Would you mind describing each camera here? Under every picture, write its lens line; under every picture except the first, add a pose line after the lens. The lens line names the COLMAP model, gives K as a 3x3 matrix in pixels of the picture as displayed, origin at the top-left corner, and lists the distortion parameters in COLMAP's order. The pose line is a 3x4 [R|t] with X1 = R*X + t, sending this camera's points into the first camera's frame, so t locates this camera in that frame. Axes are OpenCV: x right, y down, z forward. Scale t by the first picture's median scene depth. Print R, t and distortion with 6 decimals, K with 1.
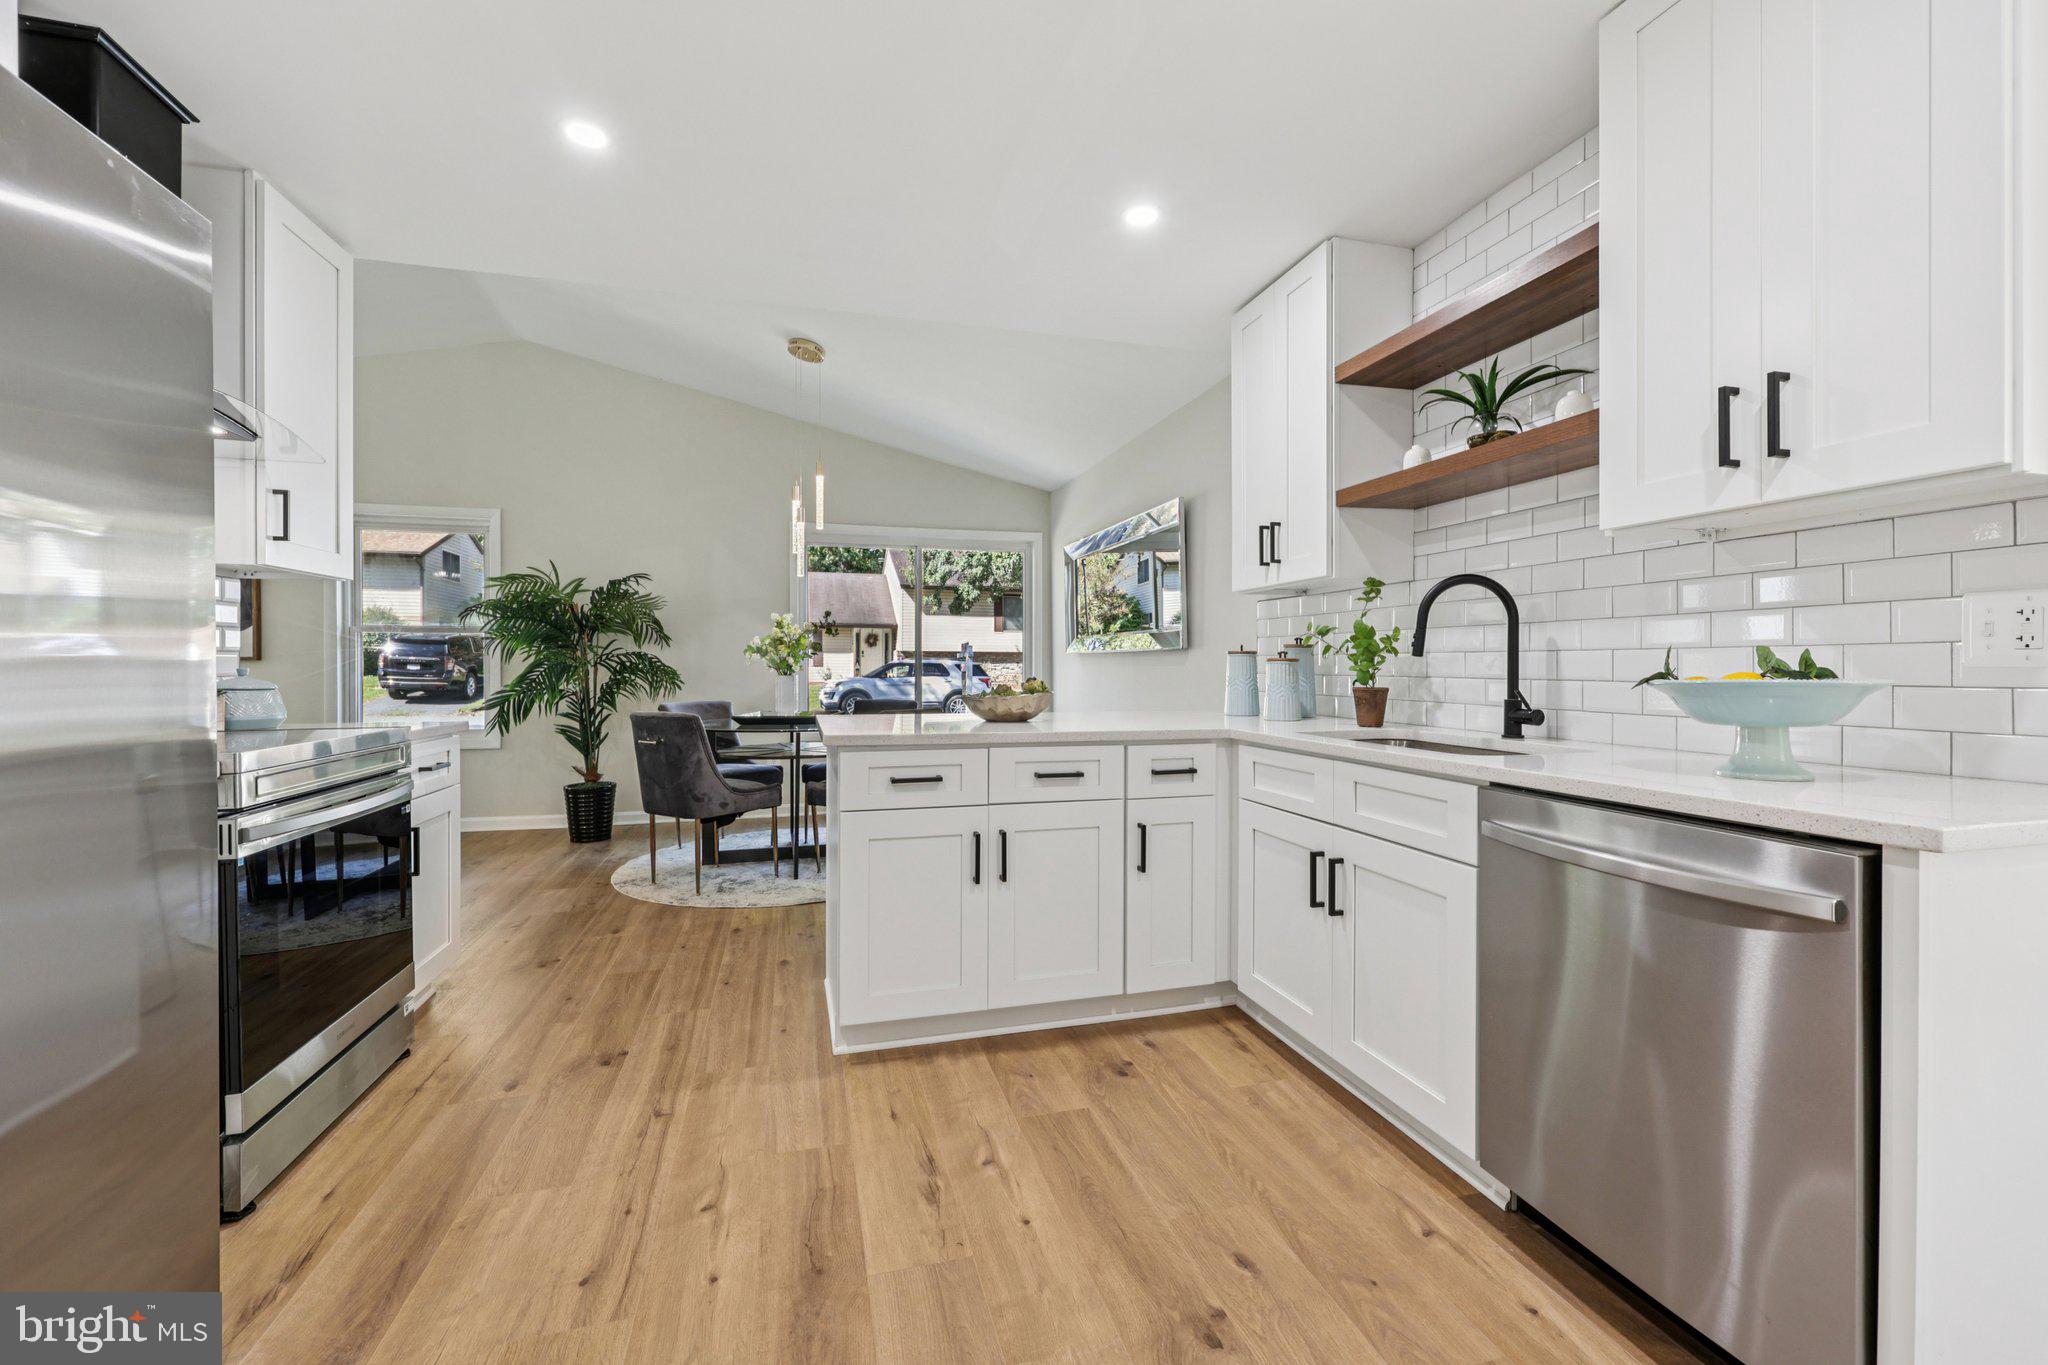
lens RADIAL K [[839.6, 0, 1024.3], [0, 839.6, 667.9], [0, 0, 1]] dist [-0.000605, -0.000279]
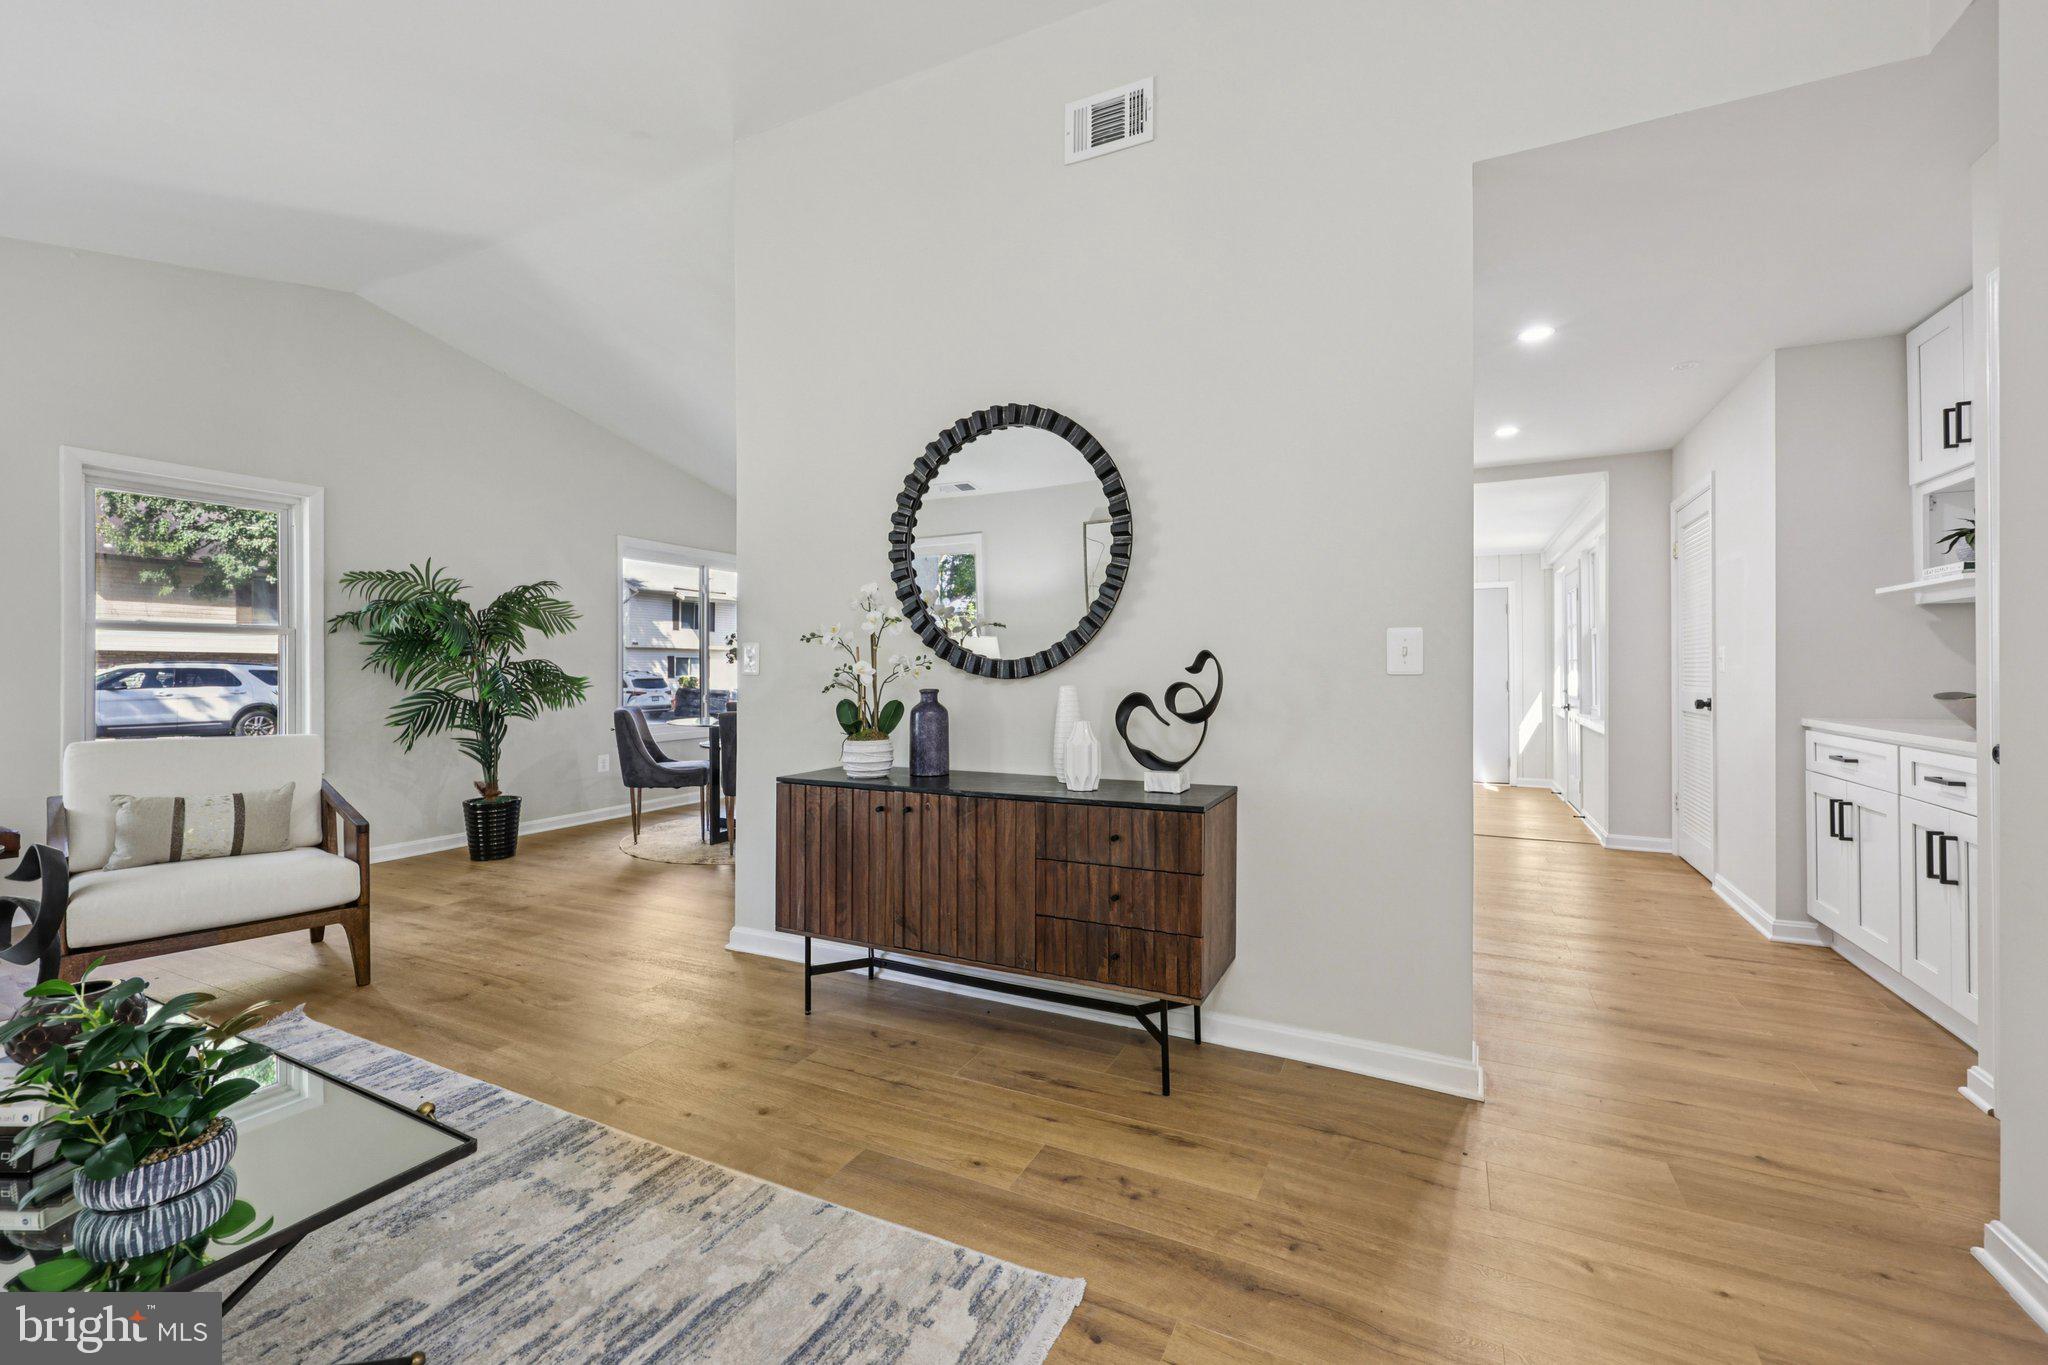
lens RADIAL K [[839.6, 0, 1033.4], [0, 839.6, 667.8], [0, 0, 1]] dist [-0.000605, -0.000279]
pose [[0.657852, 0.001141, 0.753147, -1.501620], [0.003087, 0.999986, -0.004211, -0.005583], [-0.753141, 0.005096, 0.657839, -0.164754]]
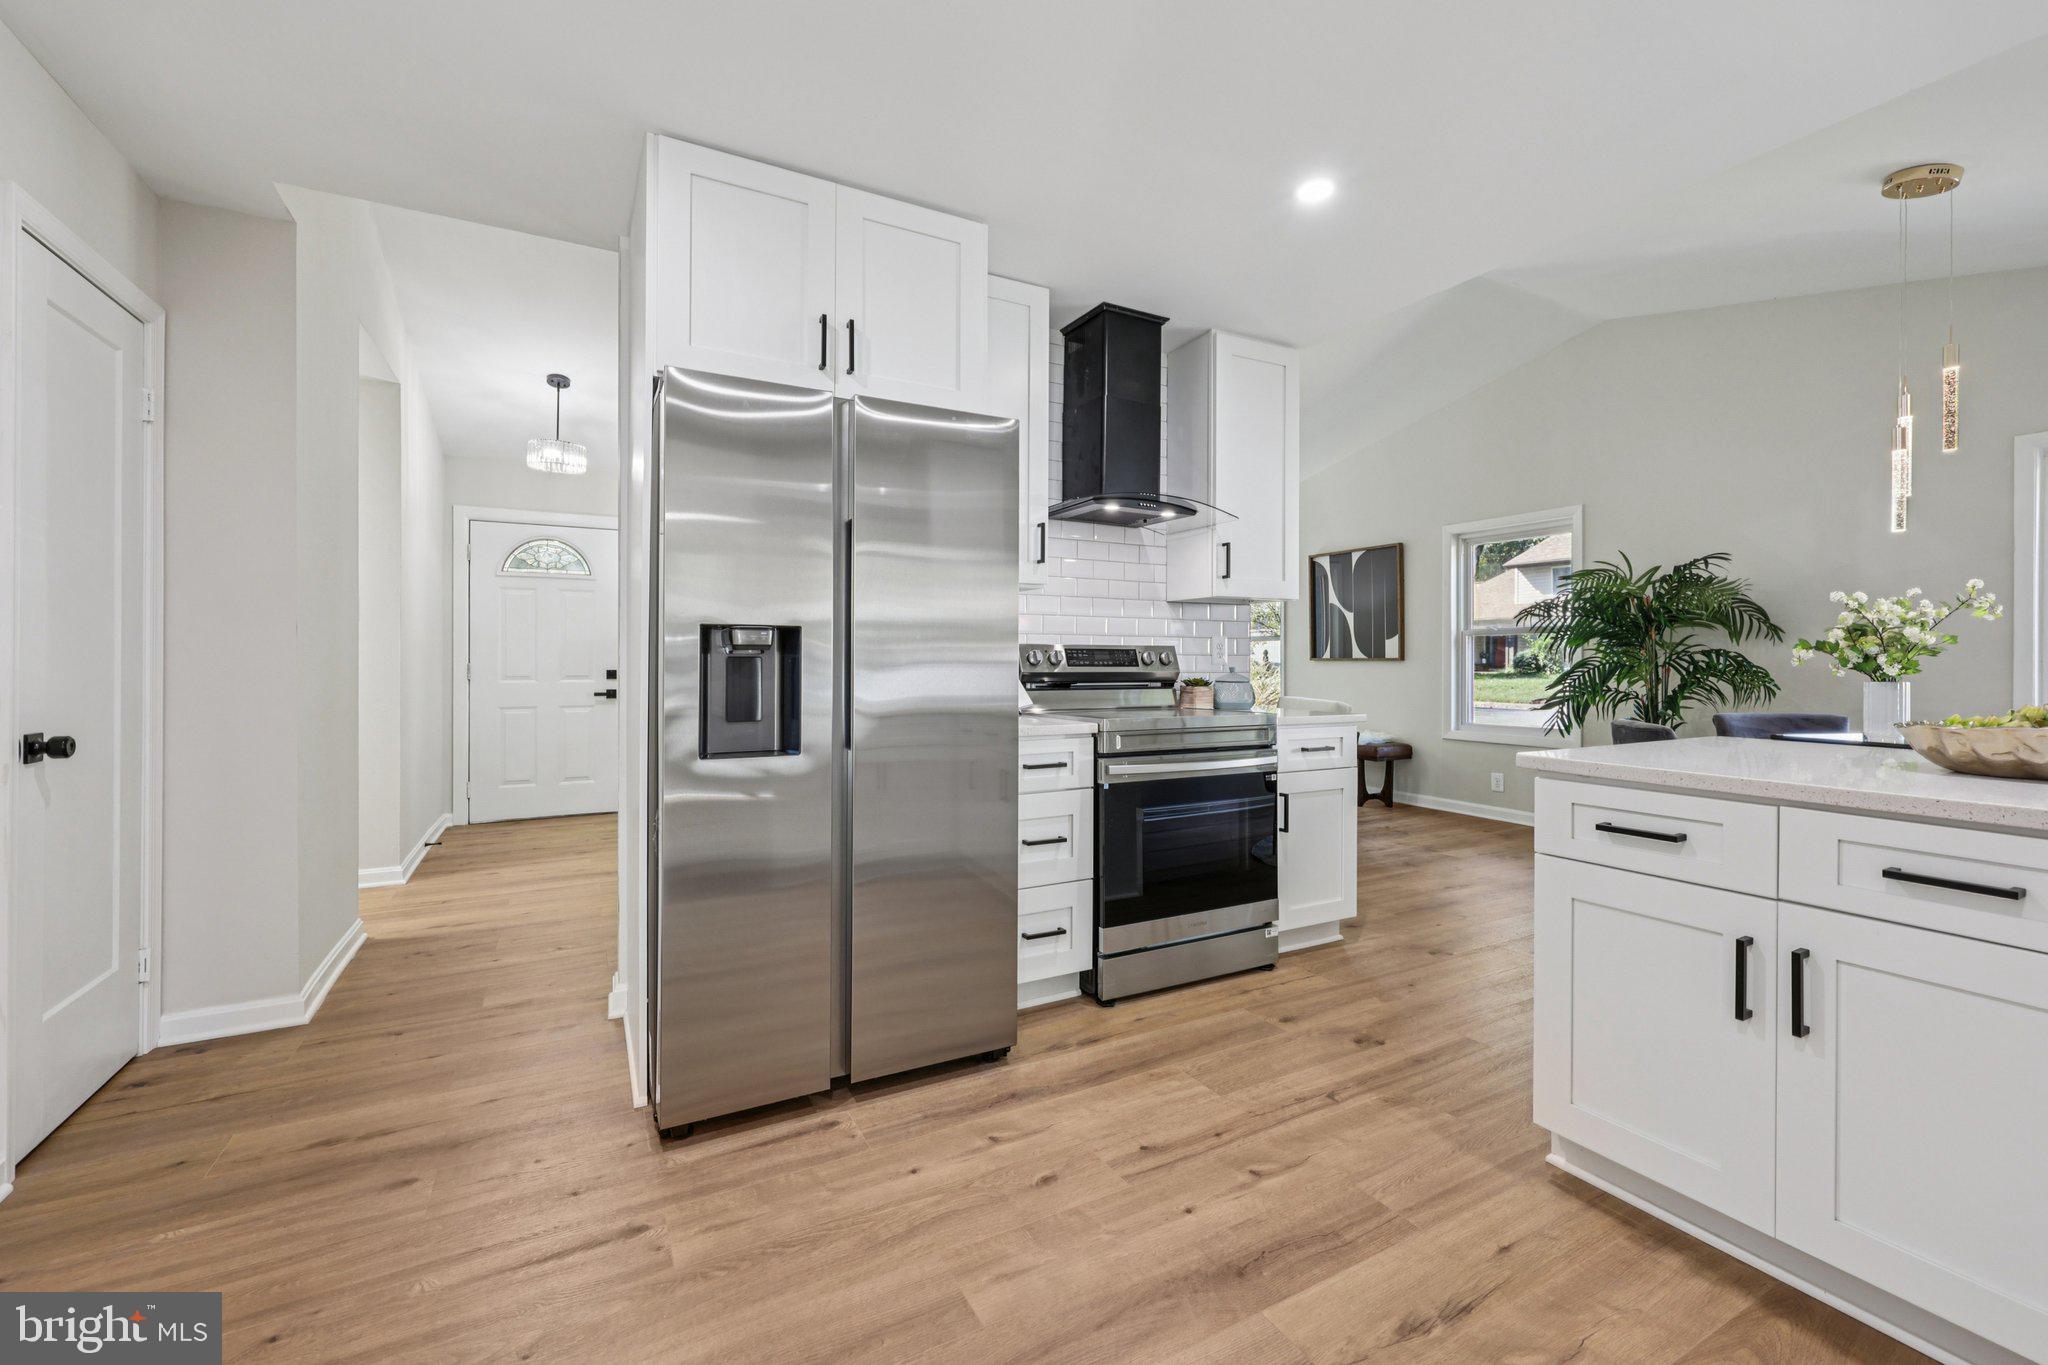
lens RADIAL K [[839.6, 0, 1004.5], [0, 839.6, 664.5], [0, 0, 1]] dist [-0.000605, -0.000279]
pose [[0.207508, 0.002749, -0.978229, 0.359273], [-0.003987, 0.999990, 0.001964, -0.005047], [0.978225, 0.003493, 0.207517, 0.273039]]
